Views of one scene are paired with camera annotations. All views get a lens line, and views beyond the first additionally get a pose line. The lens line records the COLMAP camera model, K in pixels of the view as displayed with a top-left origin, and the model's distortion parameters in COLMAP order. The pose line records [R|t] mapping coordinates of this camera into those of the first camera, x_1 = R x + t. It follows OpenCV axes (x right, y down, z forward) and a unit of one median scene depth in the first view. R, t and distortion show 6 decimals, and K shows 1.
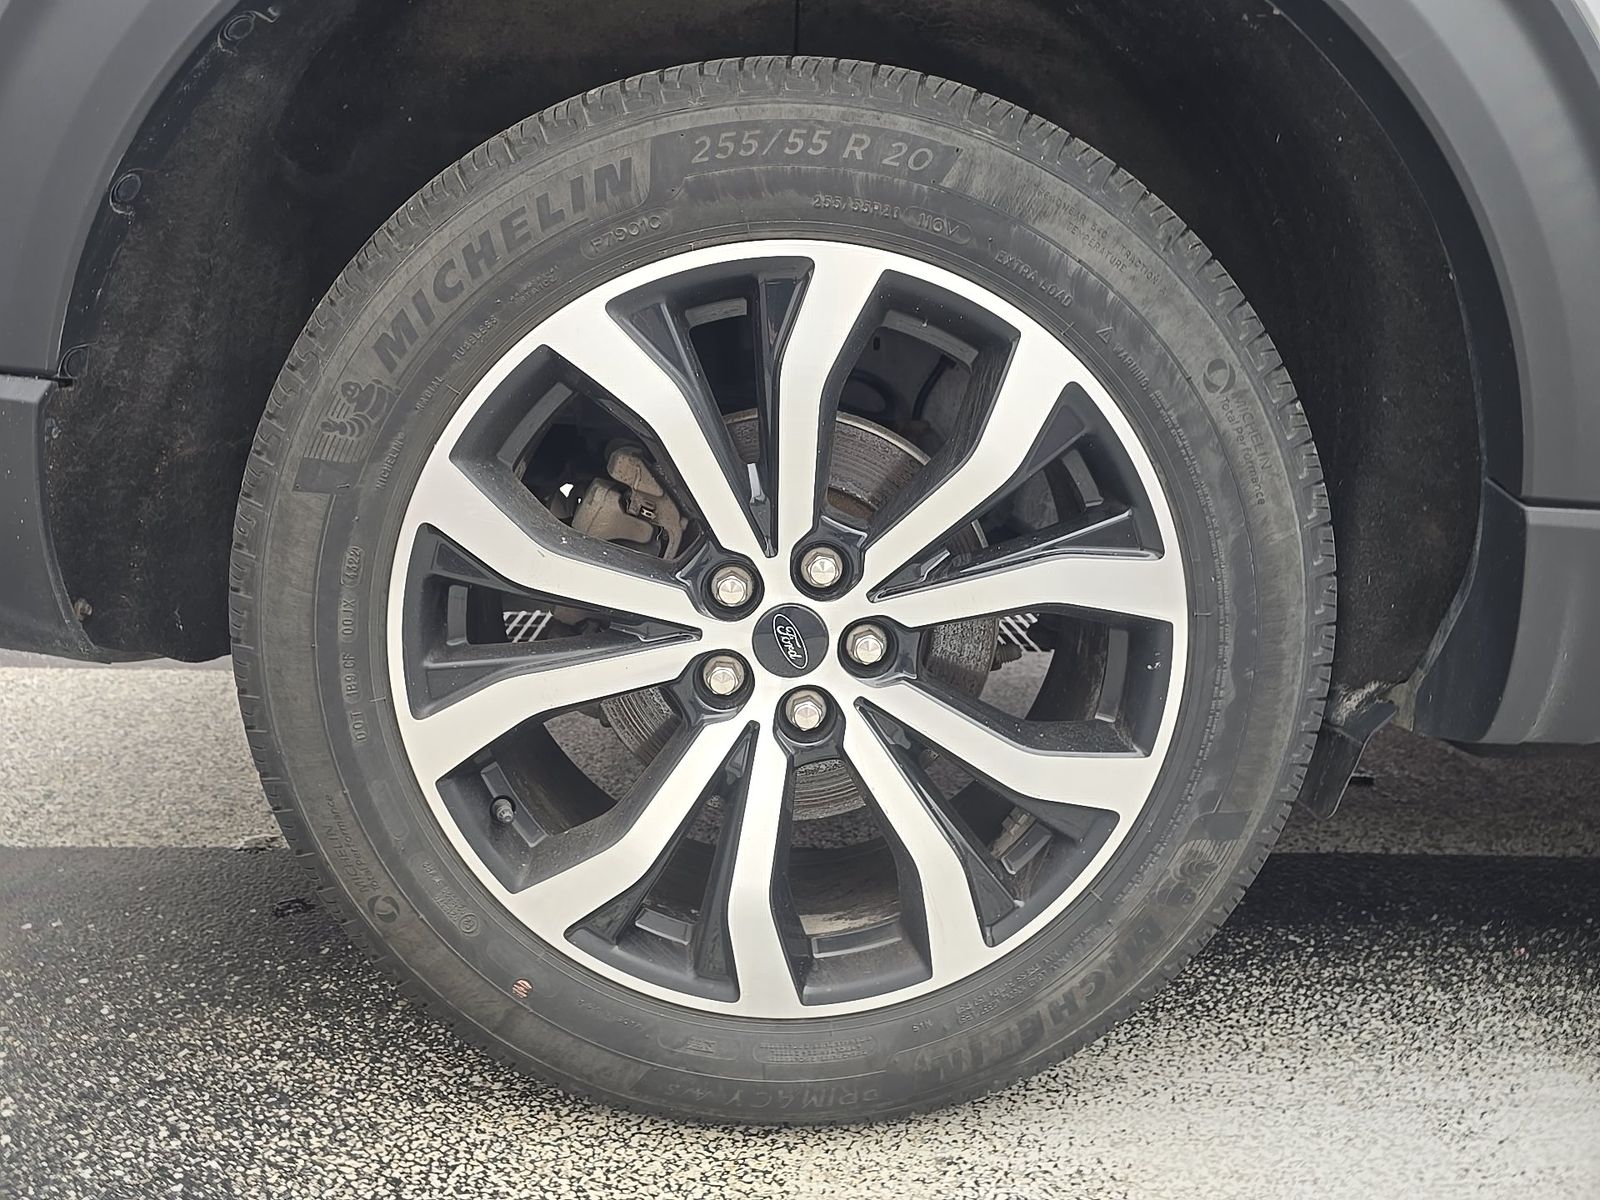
lens RADIAL K [[1088.6, 0, 800.0], [0, 1088.6, 600.0], [0, 0, 1]] dist [0.006301, -0.000960]
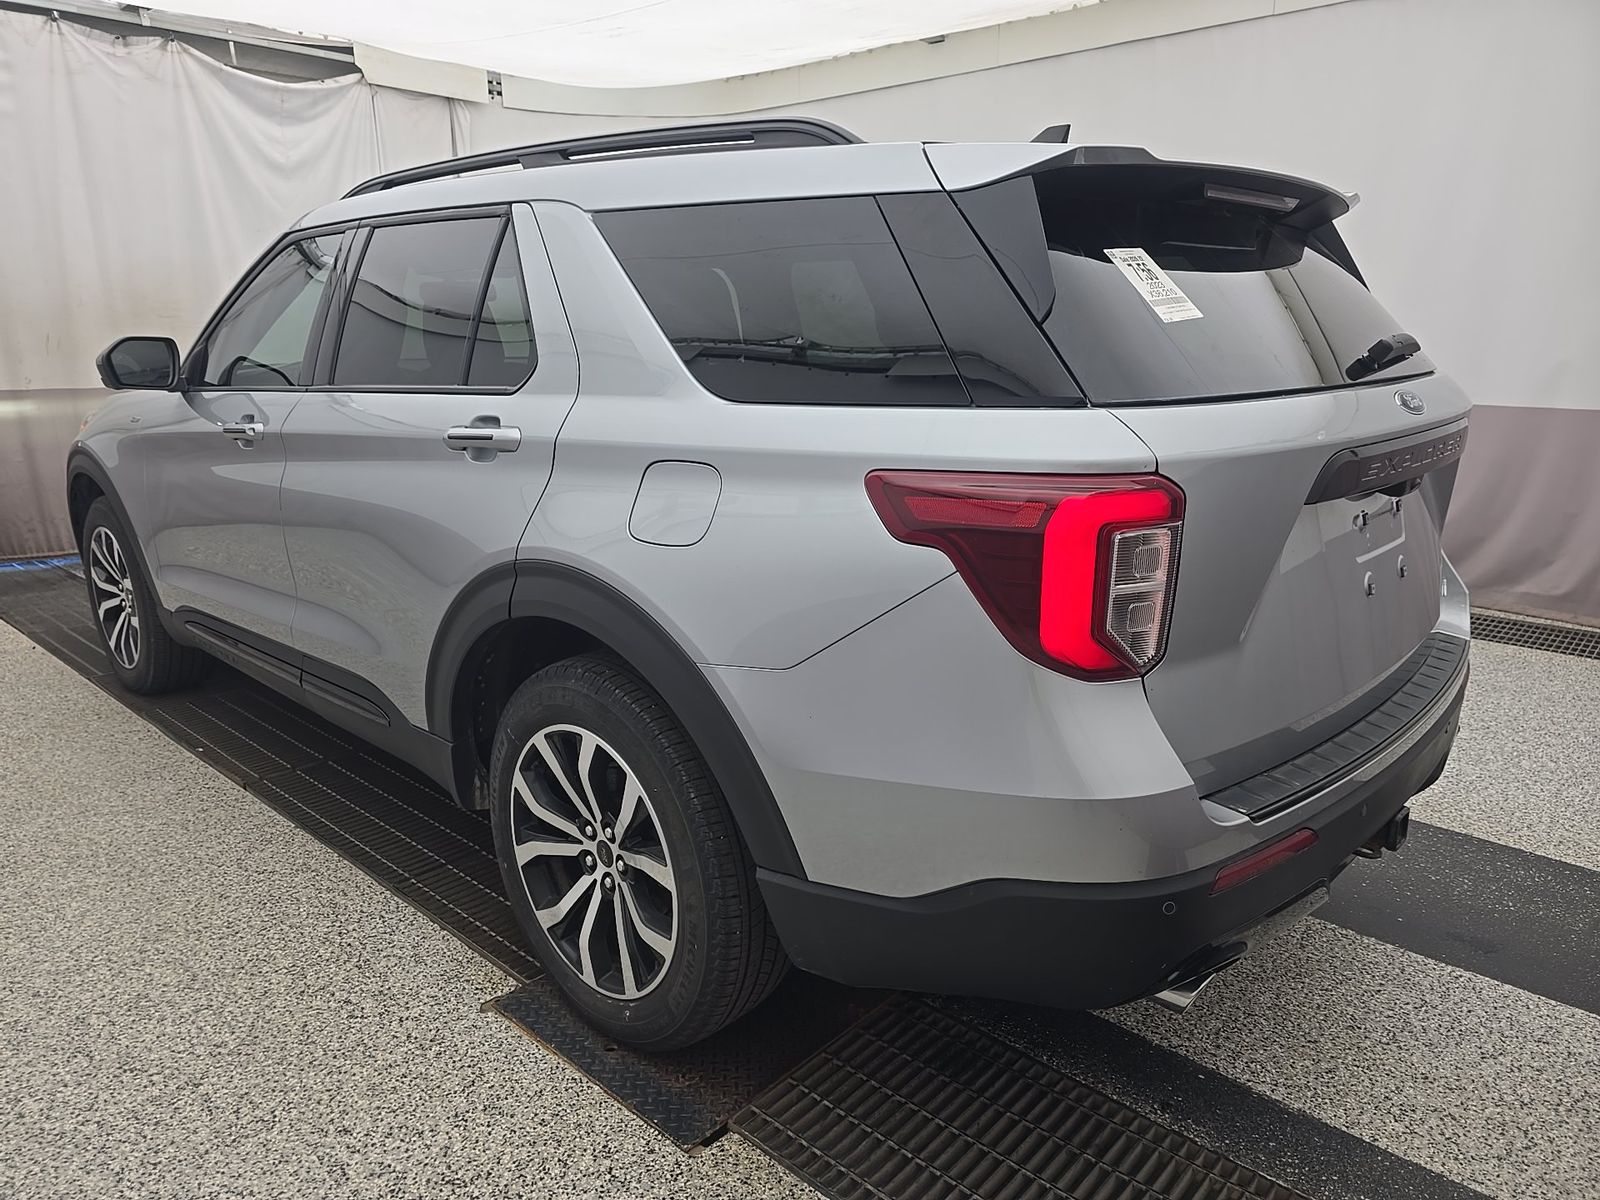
lens RADIAL K [[1088.6, 0, 800.0], [0, 1088.6, 600.0], [0, 0, 1]] dist [0.006301, -0.000960]
pose [[0.684973, 0.127075, -0.717400, 2.220369], [-0.116535, 0.991104, 0.064289, -0.832831], [0.719188, 0.039566, 0.693688, -0.561016]]
